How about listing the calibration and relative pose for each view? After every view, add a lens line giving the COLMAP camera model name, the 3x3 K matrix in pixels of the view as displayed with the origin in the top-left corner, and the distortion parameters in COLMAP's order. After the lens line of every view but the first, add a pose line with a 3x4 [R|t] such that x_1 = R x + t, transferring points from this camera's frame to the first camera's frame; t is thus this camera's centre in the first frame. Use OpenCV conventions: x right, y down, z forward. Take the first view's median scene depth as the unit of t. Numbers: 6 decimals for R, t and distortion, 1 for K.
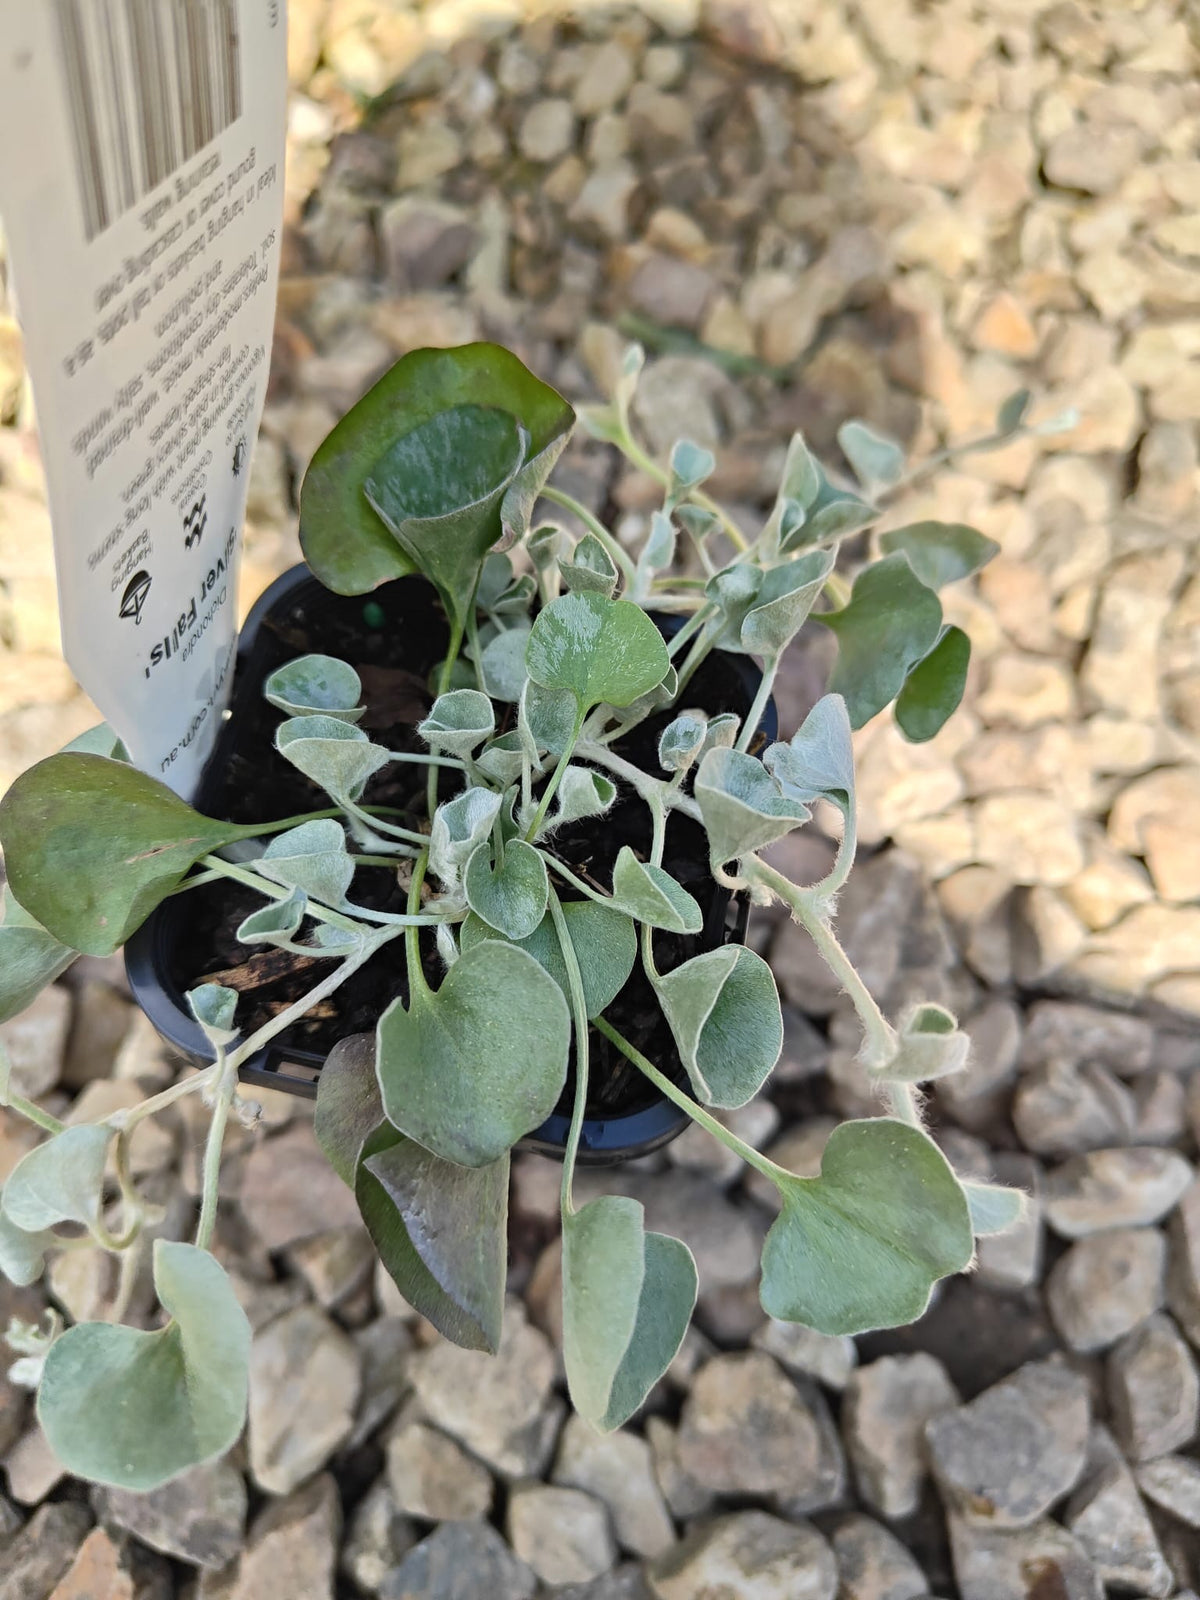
lens RADIAL K [[1231.8, 0, 608.0], [0, 1231.8, 796.8], [0, 0, 1]] dist [-0.050769, 0.012815]
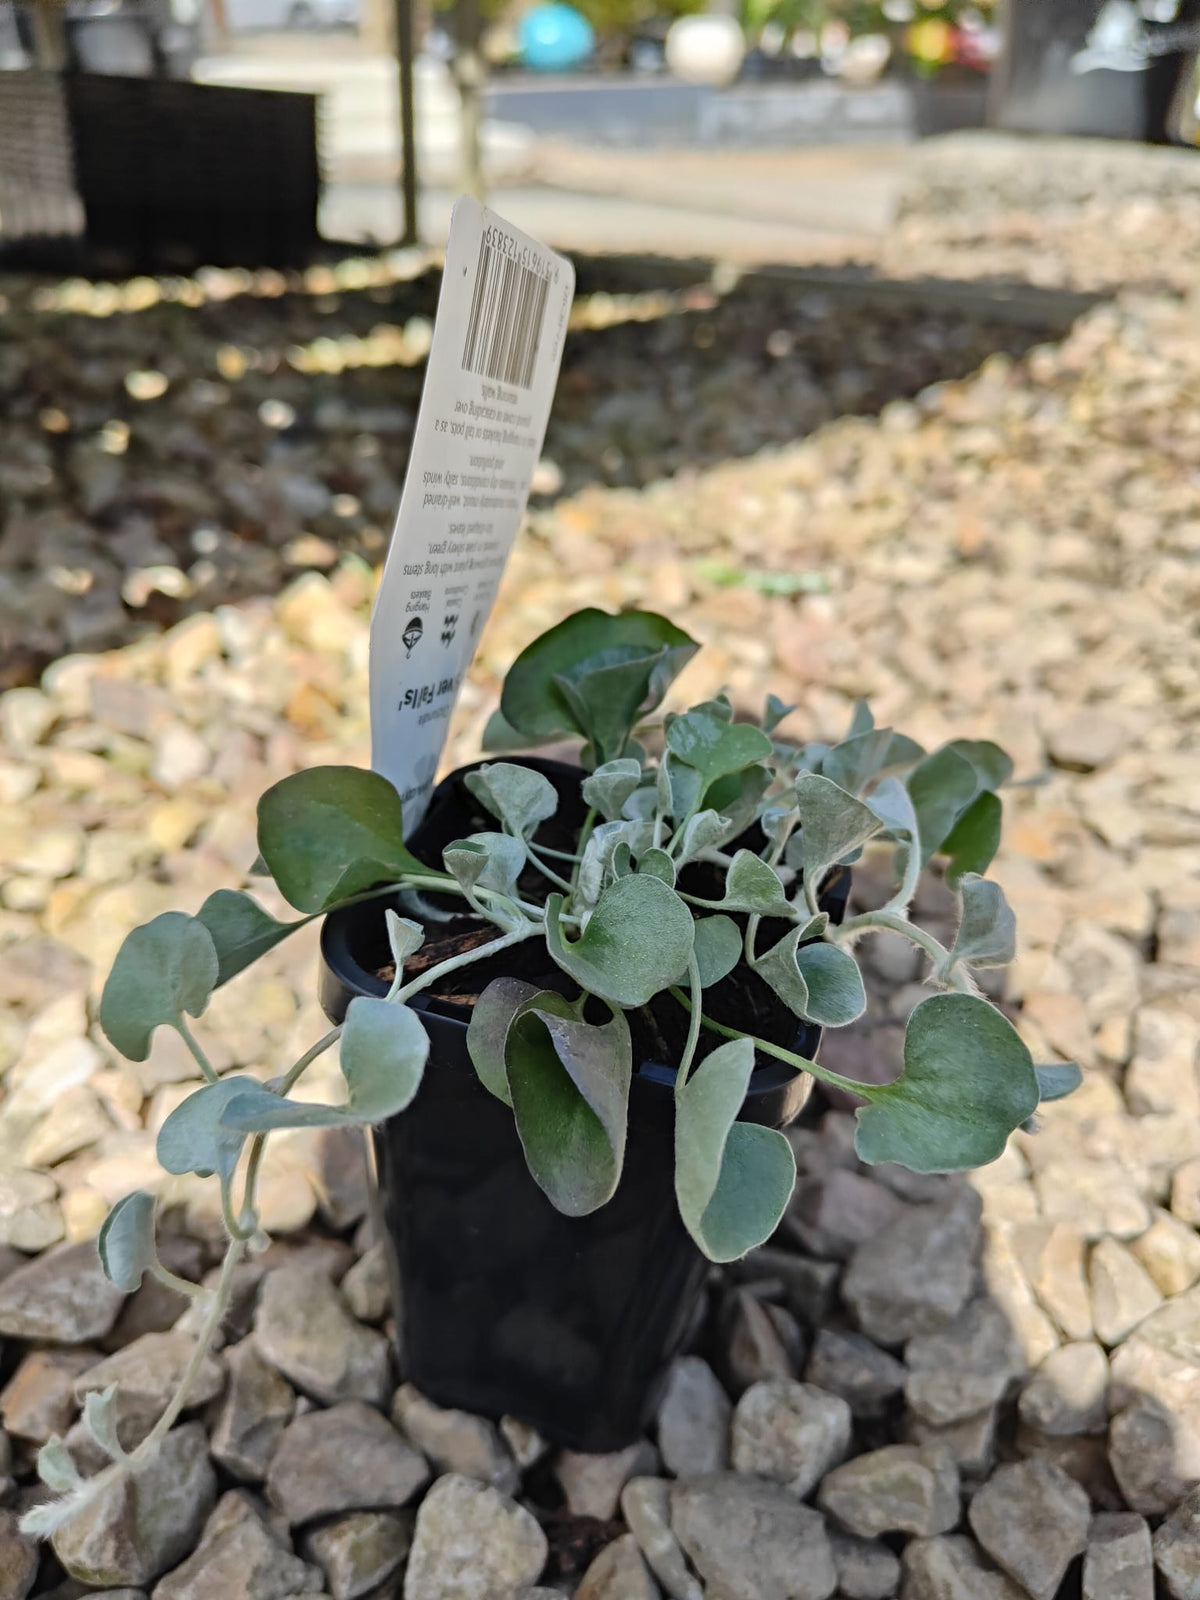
lens RADIAL K [[1263.1, 0, 599.2], [0, 1263.1, 820.2], [0, 0, 1]] dist [-0.031981, 0.004214]
pose [[0.996168, 0.068830, -0.053957, -0.037034], [-0.087144, 0.833432, -0.545707, 0.428319], [0.007409, 0.548318, 0.836237, -0.063097]]
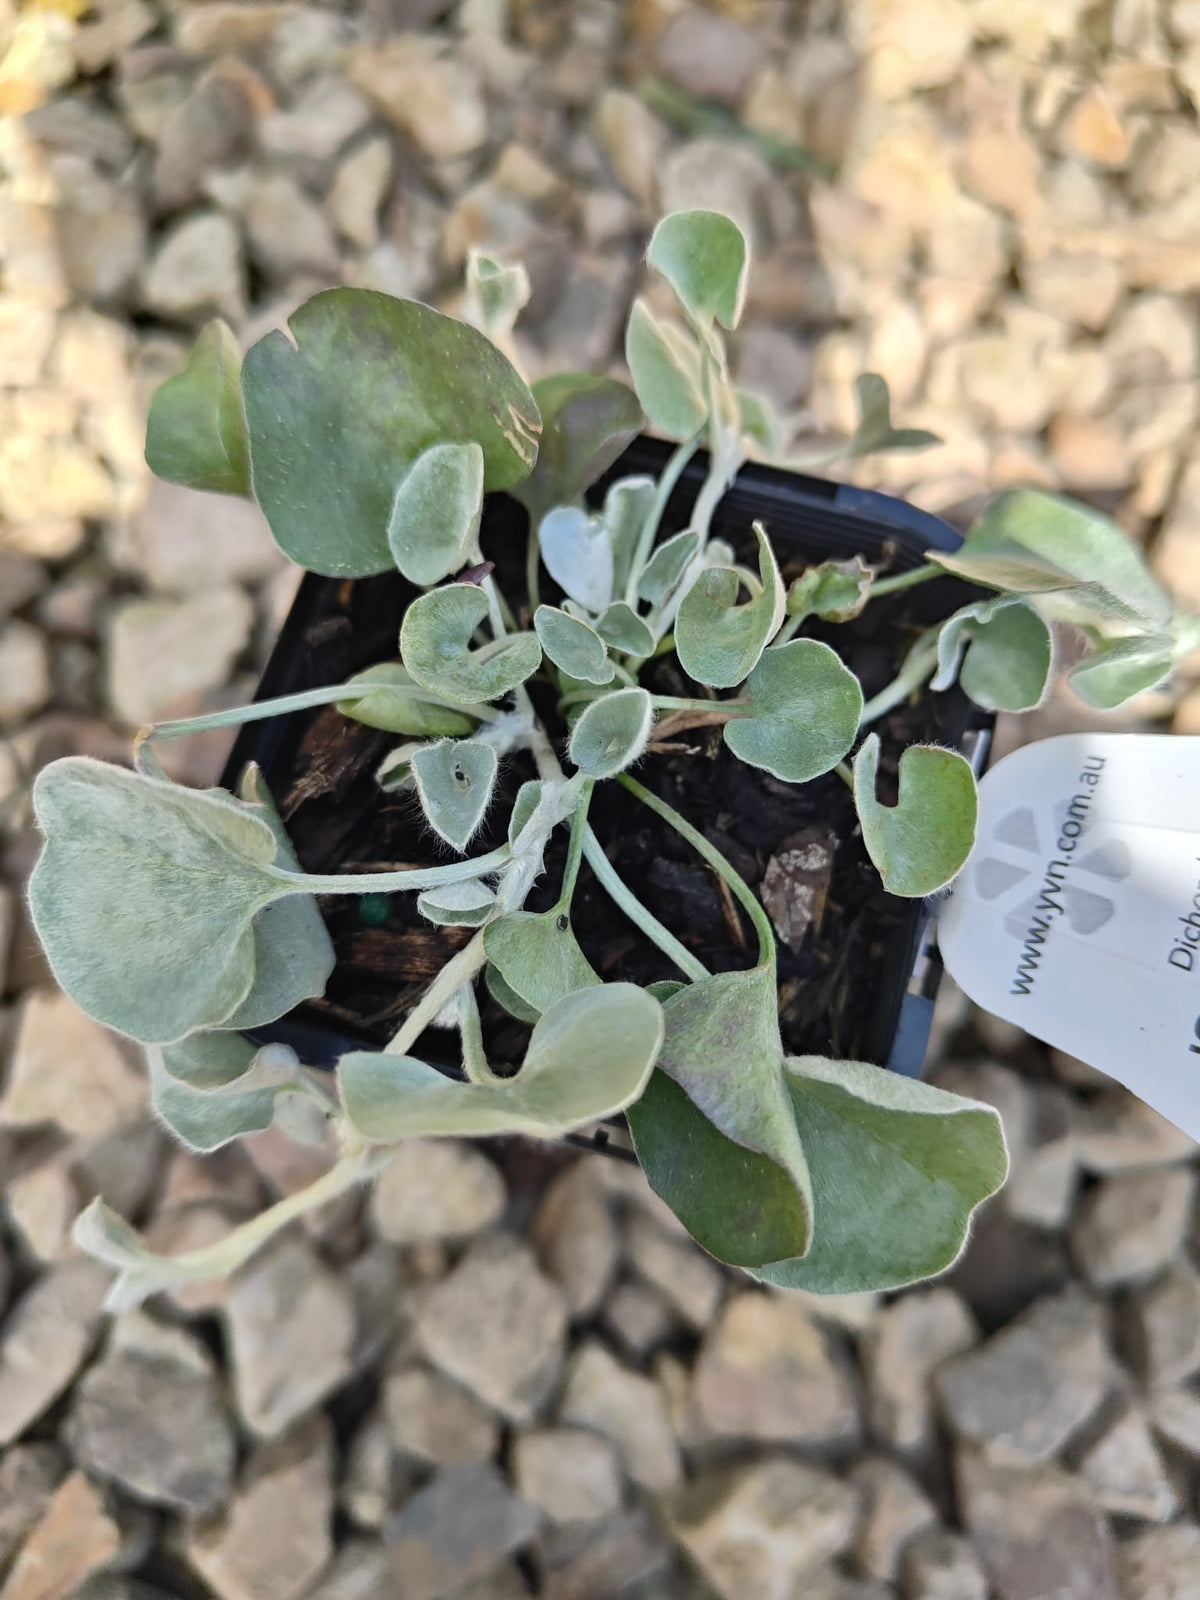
lens RADIAL K [[1227.7, 0, 596.1], [0, 1227.7, 783.7], [0, 0, 1]] dist [-0.035231, 0.003227]
pose [[0.997695, 0.030827, 0.060458, -0.085665], [-0.041234, 0.982938, 0.179254, -0.098023], [-0.053901, -0.181334, 0.981943, 0.139977]]
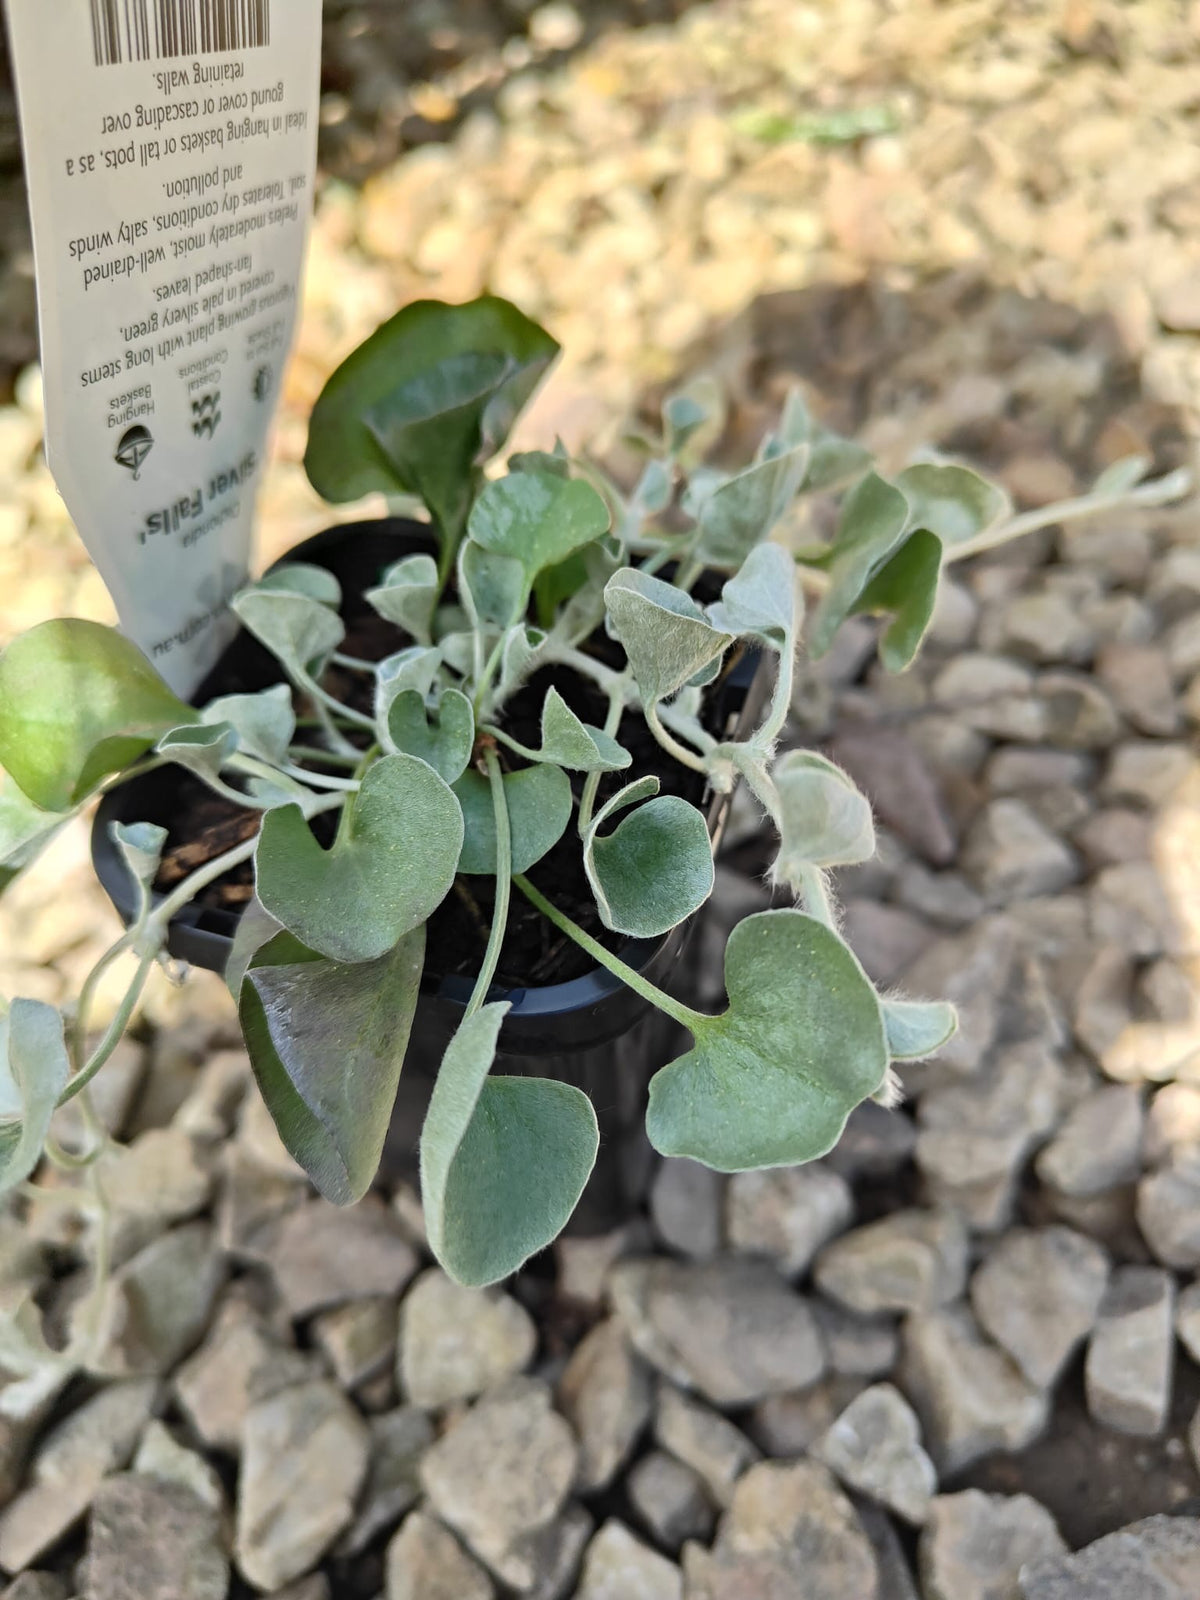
lens RADIAL K [[1244.1, 0, 606.2], [0, 1244.1, 796.8], [0, 0, 1]] dist [-0.048597, 0.008997]
pose [[0.982508, -0.009047, -0.186000, 0.137033], [-0.036321, 0.970327, -0.239053, 0.205747], [0.182644, 0.241628, 0.953025, 0.052738]]
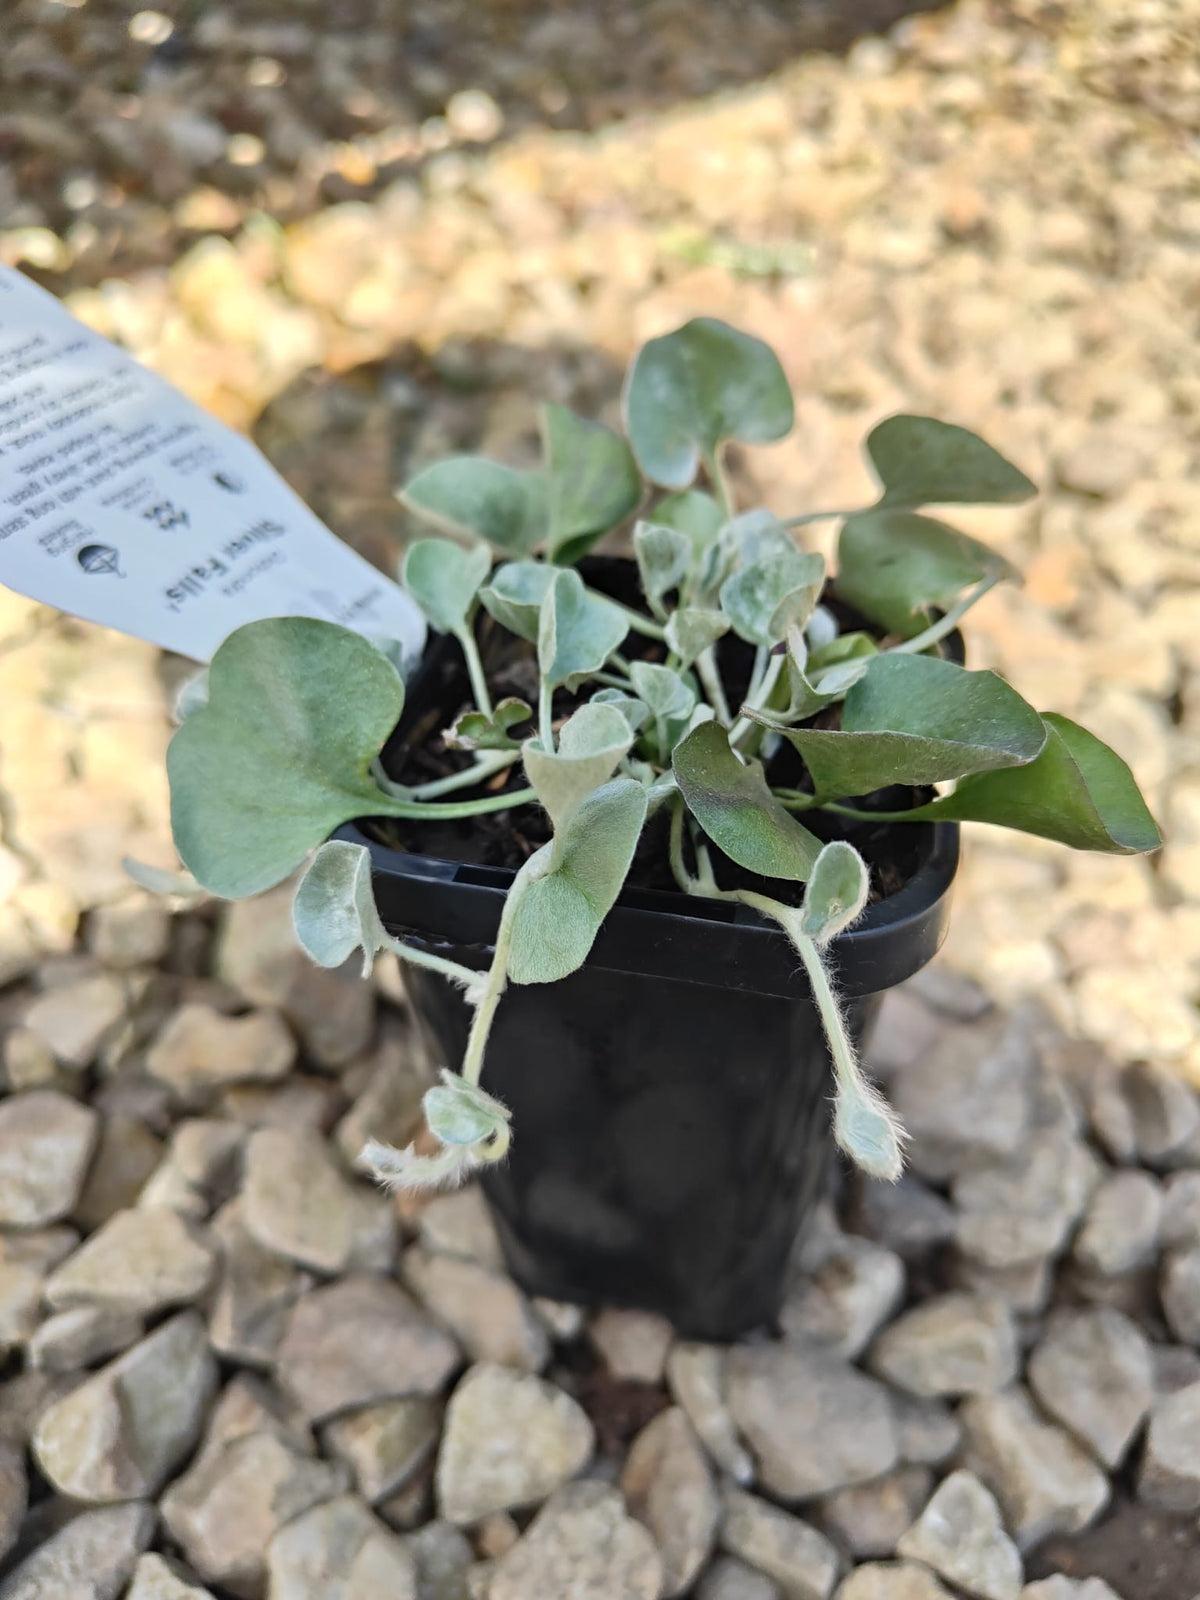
lens RADIAL K [[1231.8, 0, 608.0], [0, 1231.8, 796.8], [0, 0, 1]] dist [-0.050769, 0.012815]
pose [[0.996373, 0.066013, 0.053687, -0.151064], [-0.045024, 0.944418, -0.325650, 0.234624], [-0.072200, 0.322051, 0.943965, 0.078703]]
